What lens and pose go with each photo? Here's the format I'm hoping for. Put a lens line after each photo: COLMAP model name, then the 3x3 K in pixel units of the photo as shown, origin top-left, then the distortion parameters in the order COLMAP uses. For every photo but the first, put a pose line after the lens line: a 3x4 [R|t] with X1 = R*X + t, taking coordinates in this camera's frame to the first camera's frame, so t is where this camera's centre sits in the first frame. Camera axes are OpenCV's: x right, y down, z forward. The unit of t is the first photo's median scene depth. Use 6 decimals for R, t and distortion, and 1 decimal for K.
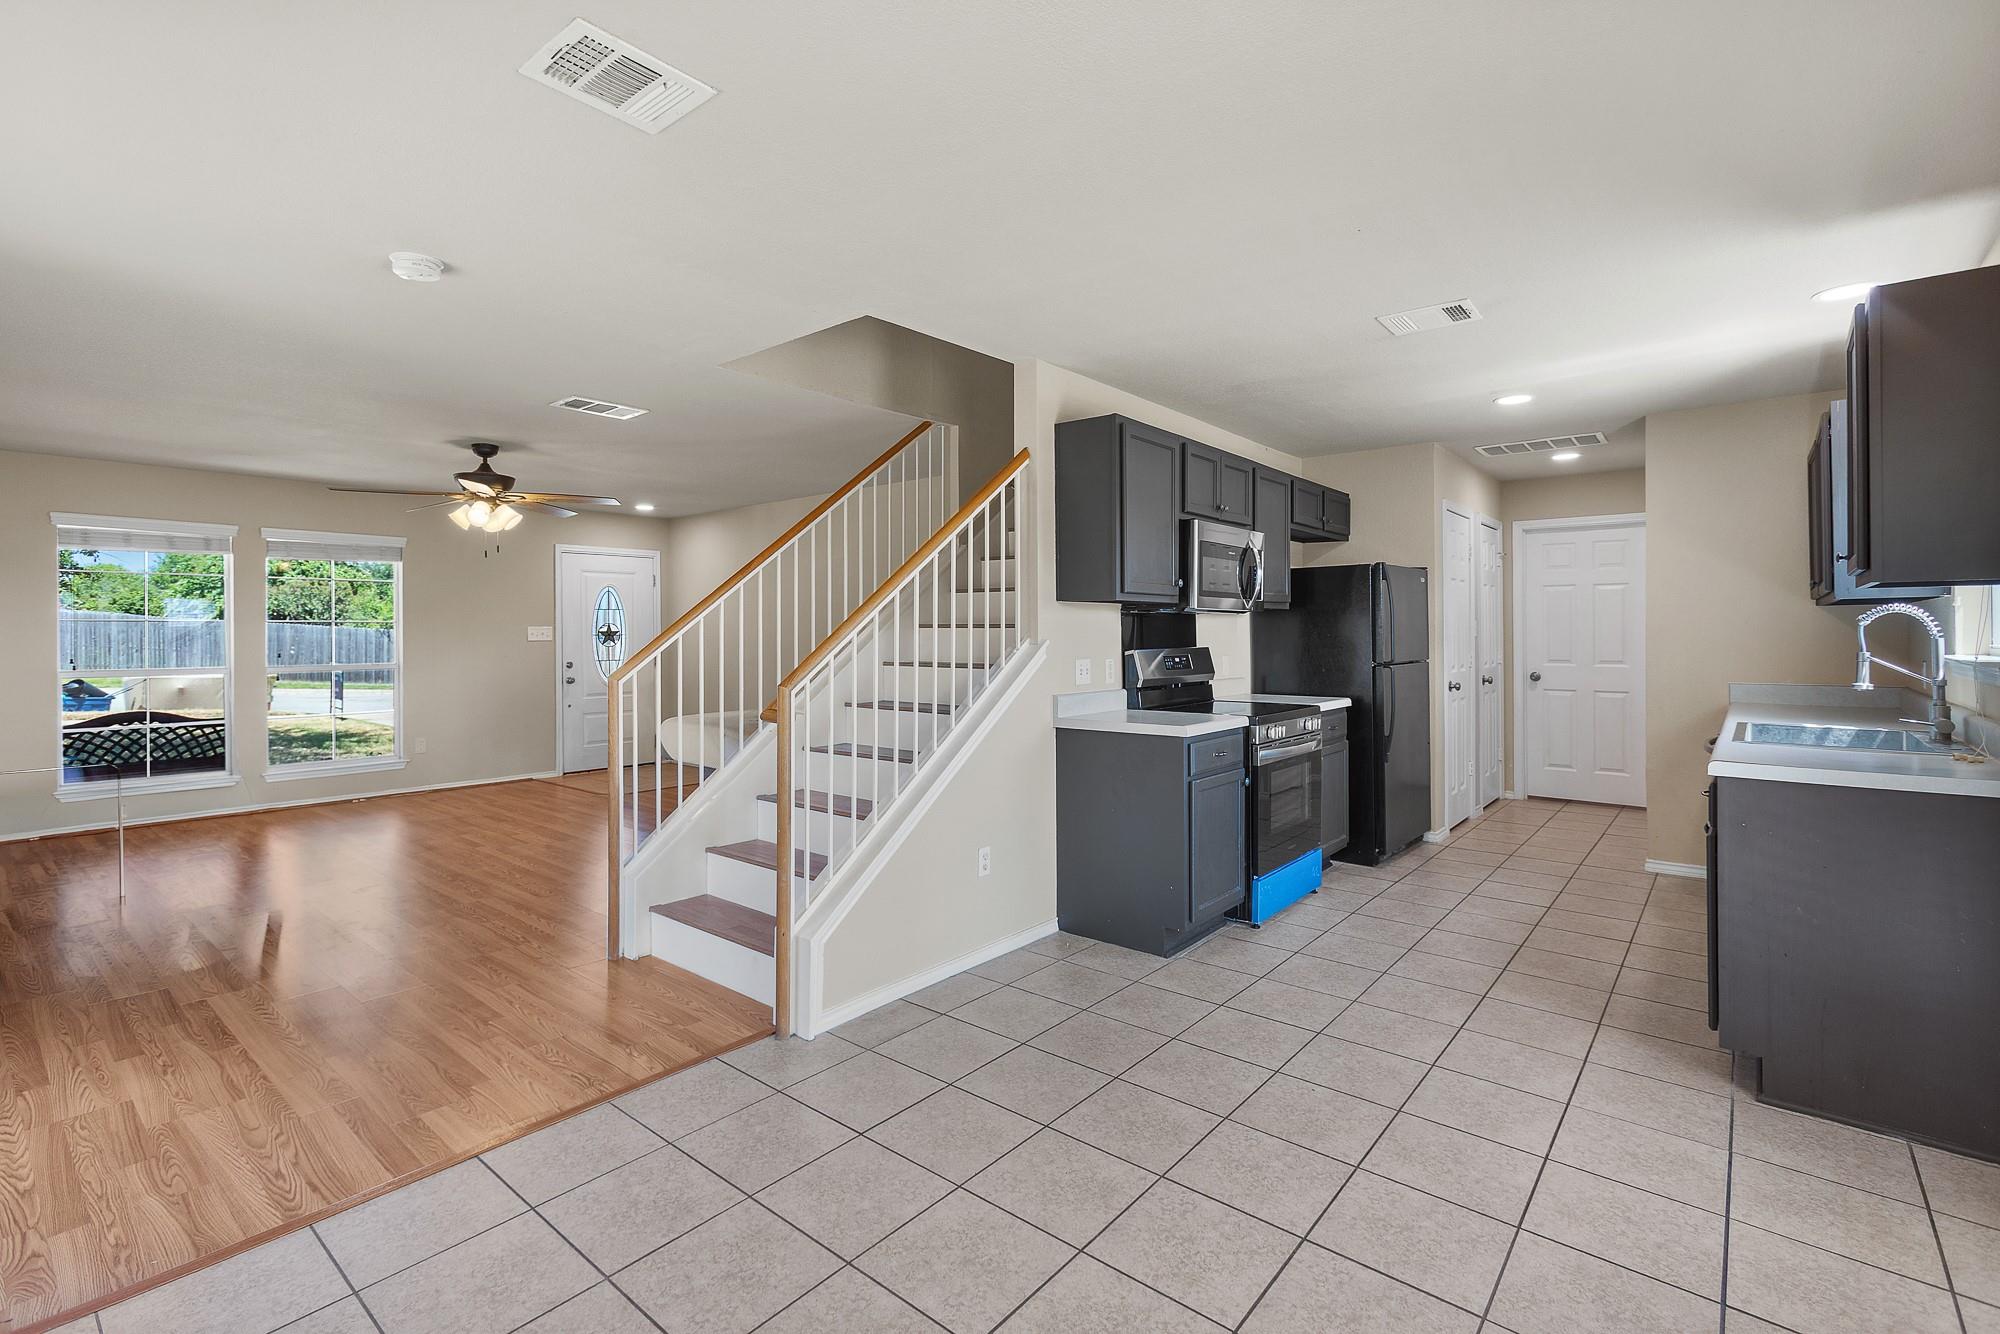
lens RADIAL K [[916.4, 0, 982.1], [0, 916.4, 635.7], [0, 0, 1]] dist [-0.011733, 0.007221]
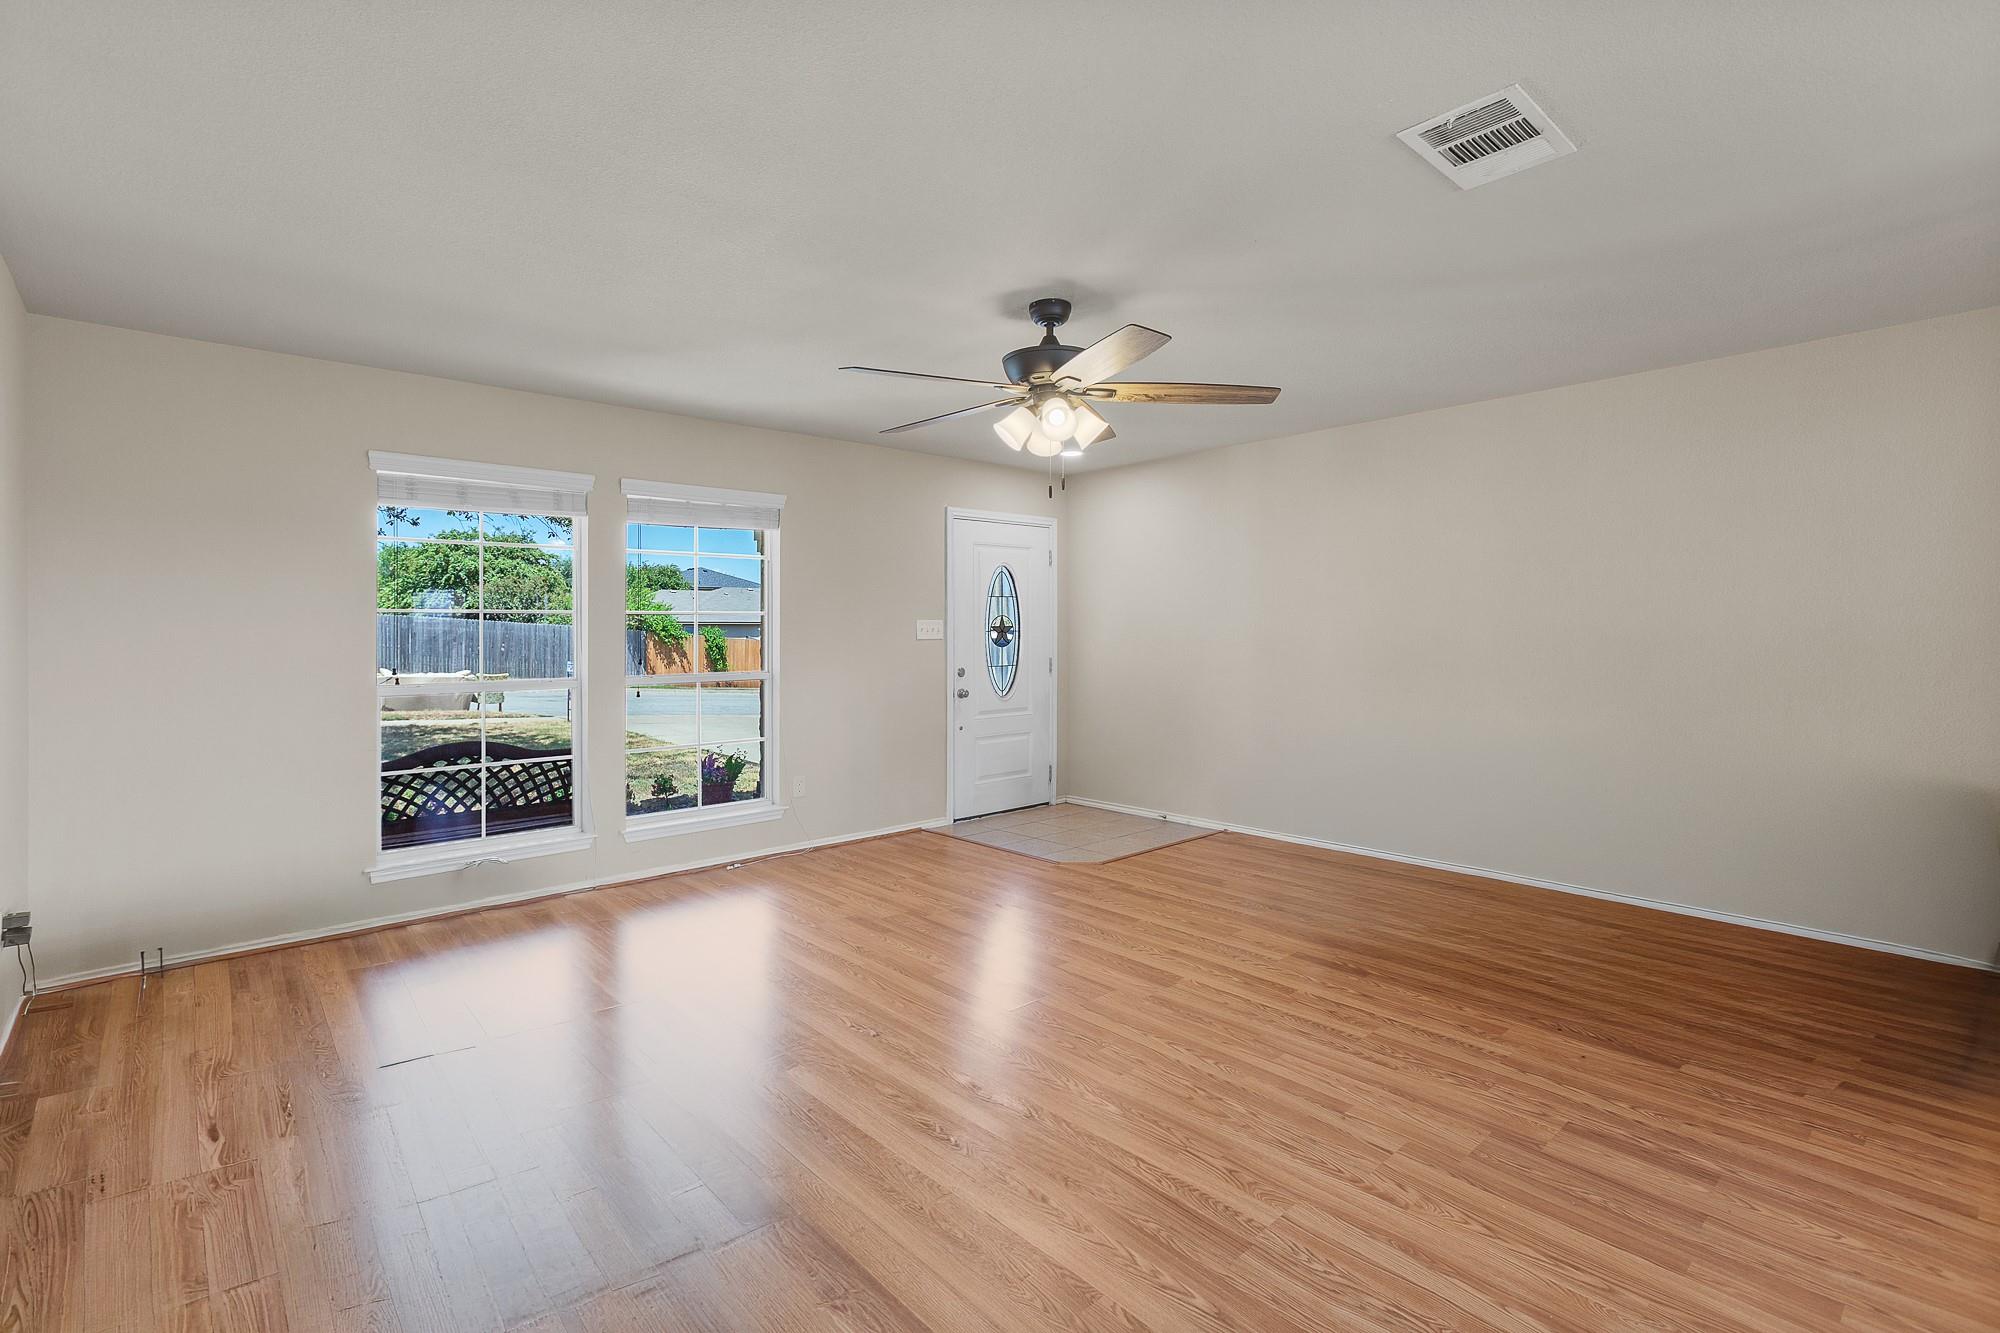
lens RADIAL K [[916.4, 0, 978.8], [0, 916.4, 635.6], [0, 0, 1]] dist [-0.011733, 0.007221]
pose [[0.989899, -0.002123, -0.141756, -0.414888], [0.002840, 0.999984, 0.004858, -0.001260], [0.141744, -0.005212, 0.989890, 0.342549]]
